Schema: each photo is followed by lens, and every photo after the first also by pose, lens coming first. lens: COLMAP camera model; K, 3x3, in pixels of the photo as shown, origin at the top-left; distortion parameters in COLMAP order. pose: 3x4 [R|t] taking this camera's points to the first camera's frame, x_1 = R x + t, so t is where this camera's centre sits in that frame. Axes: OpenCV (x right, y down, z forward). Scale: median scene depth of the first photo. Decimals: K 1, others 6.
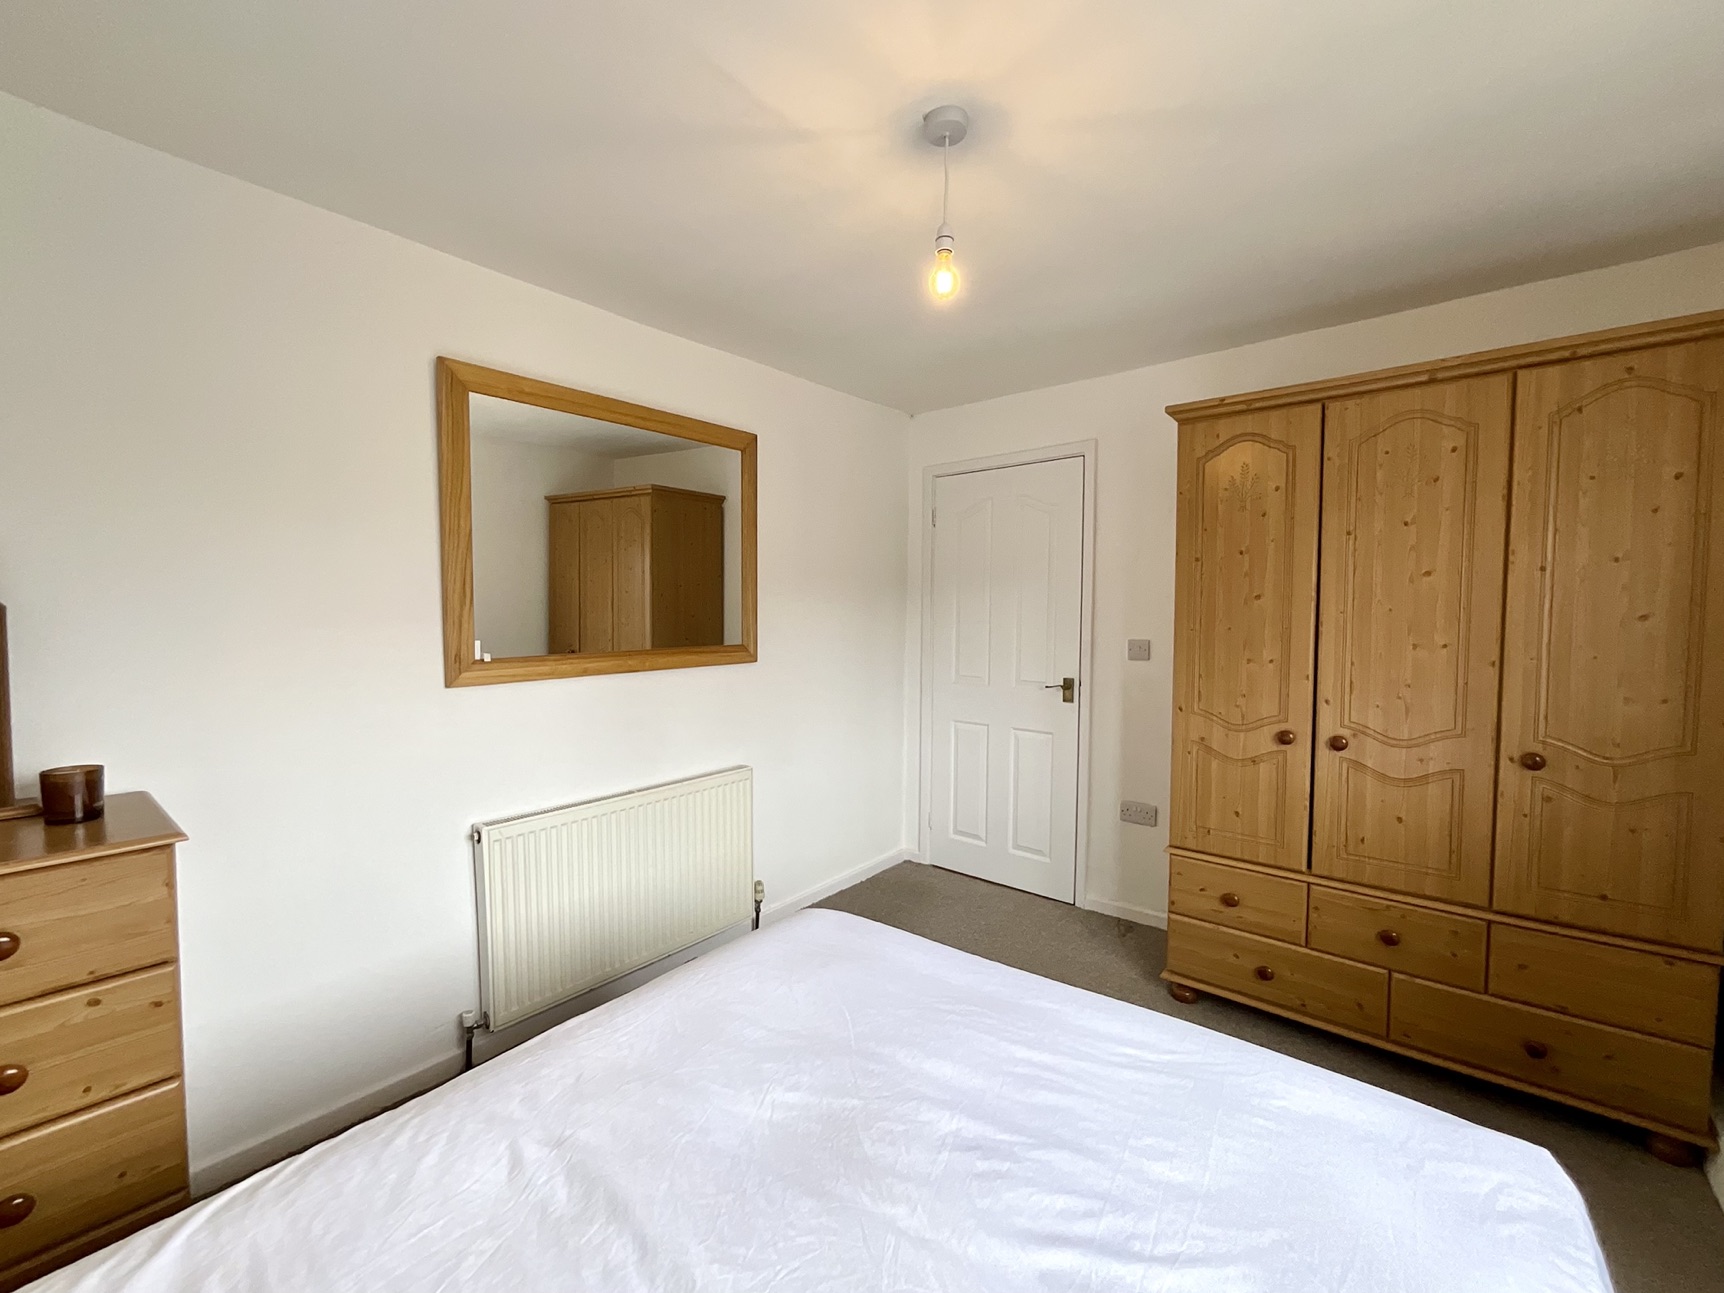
lens RADIAL K [[697.2, 0, 872.7], [0, 697.2, 648.0], [0, 0, 1]] dist [0.001924, 0.000140]
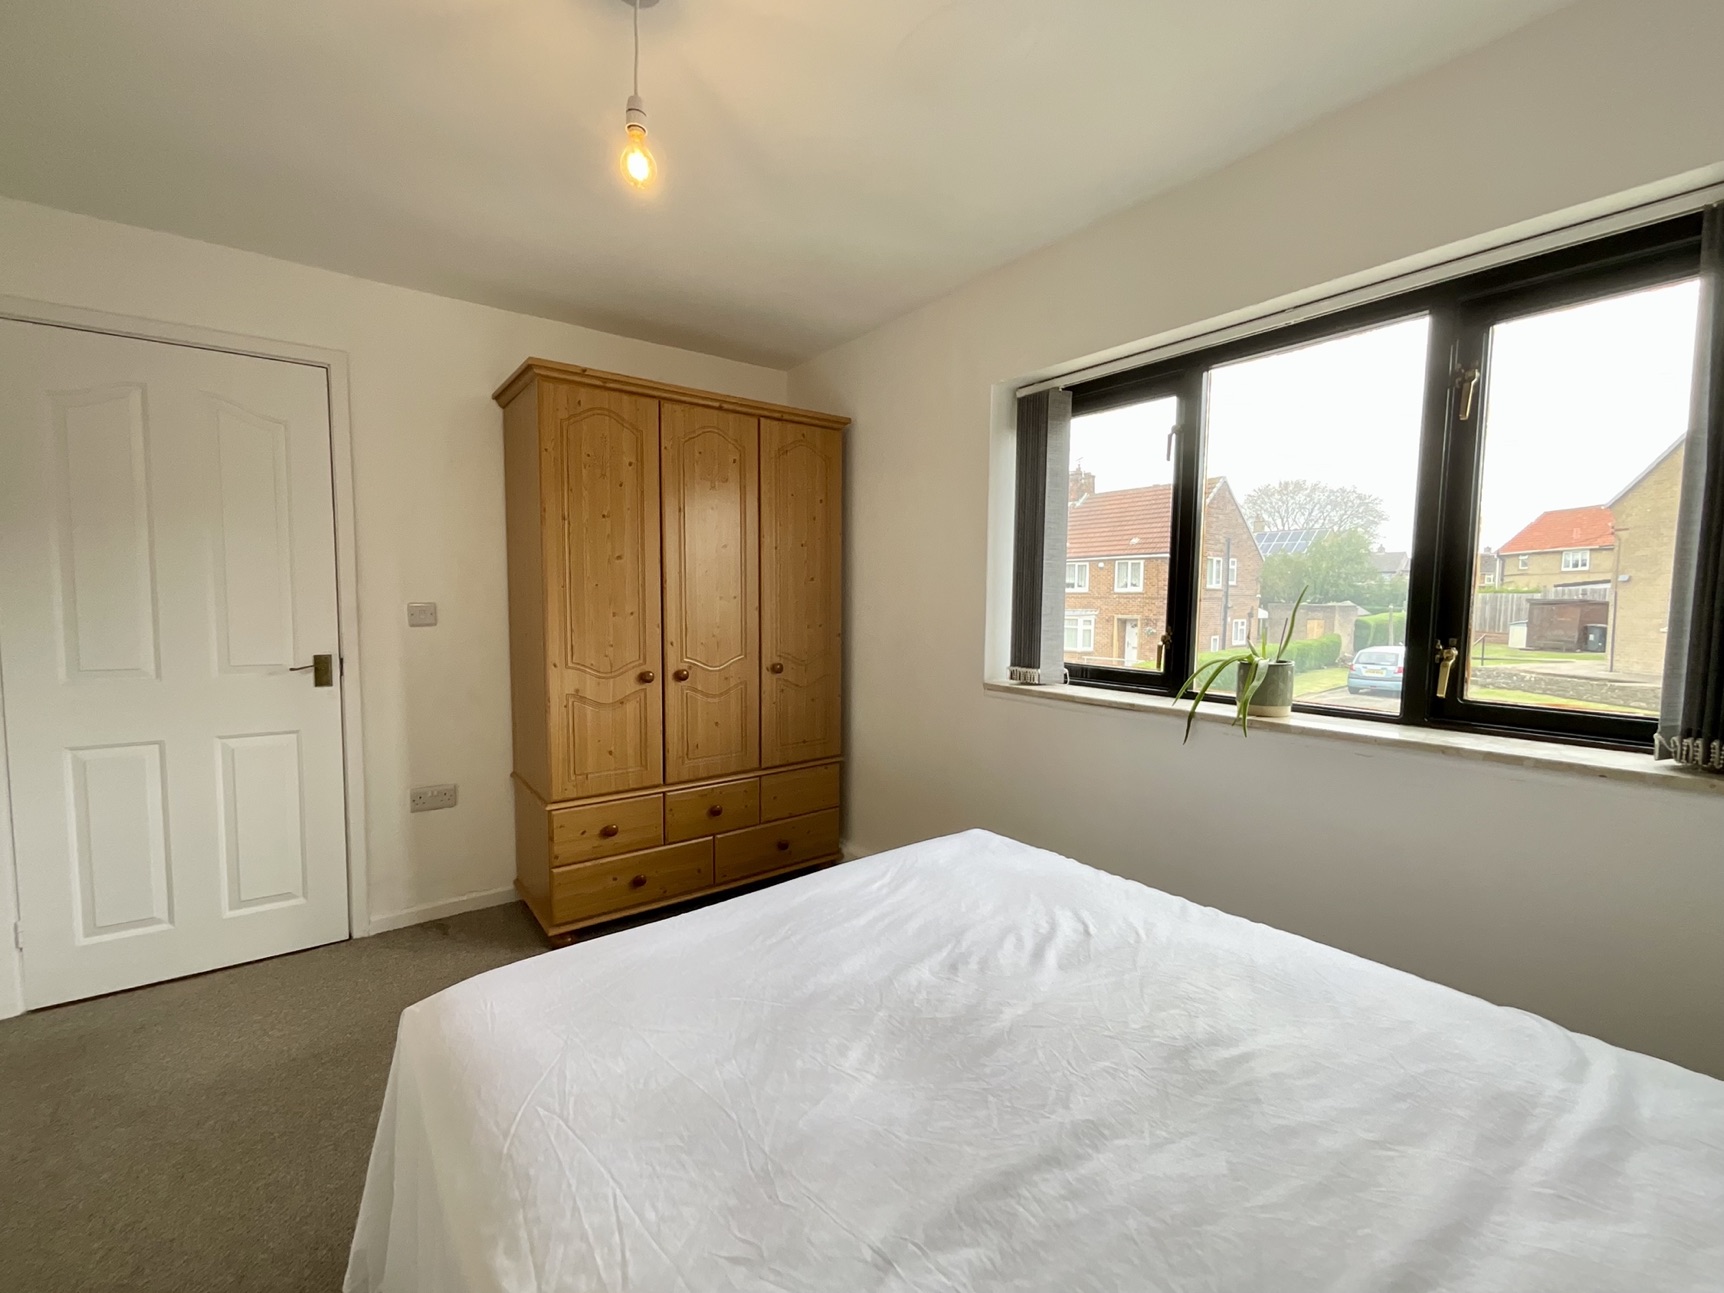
lens RADIAL K [[709.4, 0, 835.4], [0, 709.4, 649.7], [0, 0, 1]] dist [-0.008825, -0.000025]
pose [[0.257581, -0.070926, 0.963650, -0.511963], [0.045105, 0.997098, 0.061331, 0.023015], [-0.965203, 0.027668, 0.260033, 0.393121]]
